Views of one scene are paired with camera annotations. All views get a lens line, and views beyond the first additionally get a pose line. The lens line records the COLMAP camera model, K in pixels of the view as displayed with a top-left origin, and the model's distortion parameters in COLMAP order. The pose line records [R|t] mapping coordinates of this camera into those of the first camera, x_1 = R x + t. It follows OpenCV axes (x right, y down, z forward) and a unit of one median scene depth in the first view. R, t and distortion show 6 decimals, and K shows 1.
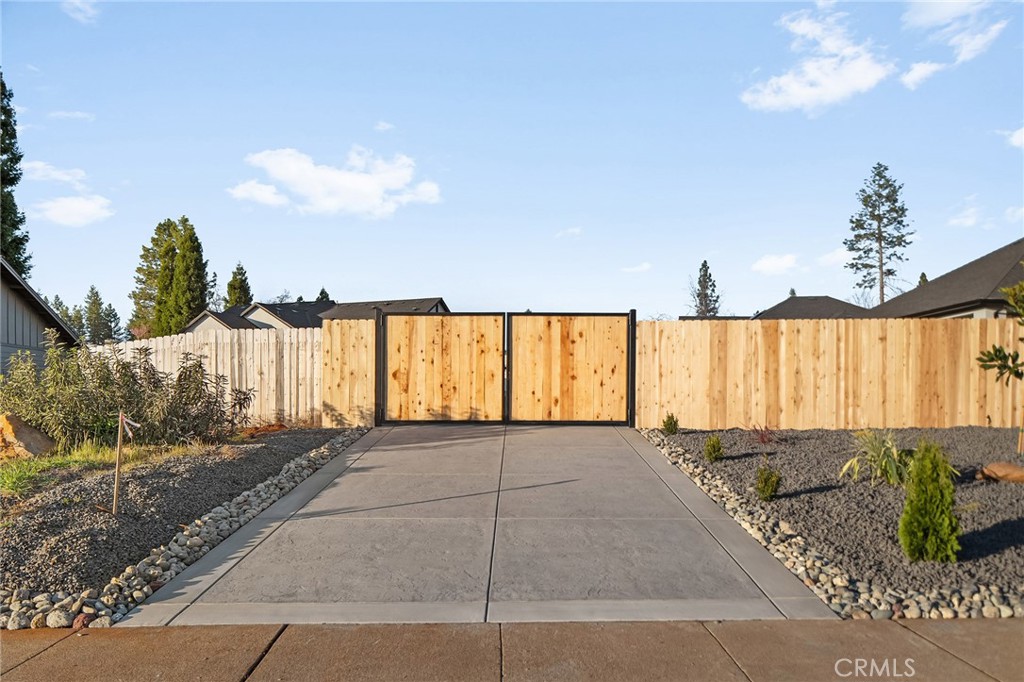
lens RADIAL K [[743.2, 0, 493.4], [0, 743.2, 426.6], [0, 0, 1]] dist [-0.005810, -0.003775]
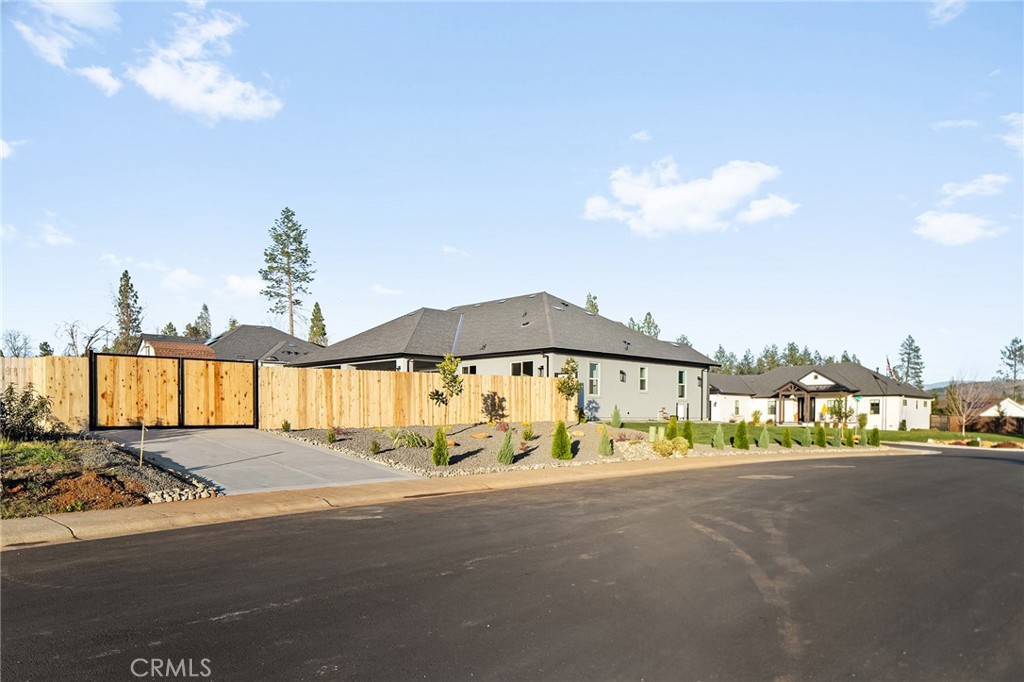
lens RADIAL K [[743.2, 0, 493.4], [0, 743.2, 426.6], [0, 0, 1]] dist [-0.005810, -0.003775]
pose [[0.720095, -0.013287, 0.693748, -0.595099], [0.022981, 0.999725, -0.004706, 0.016185], [-0.693495, 0.019331, 0.720202, -0.588458]]
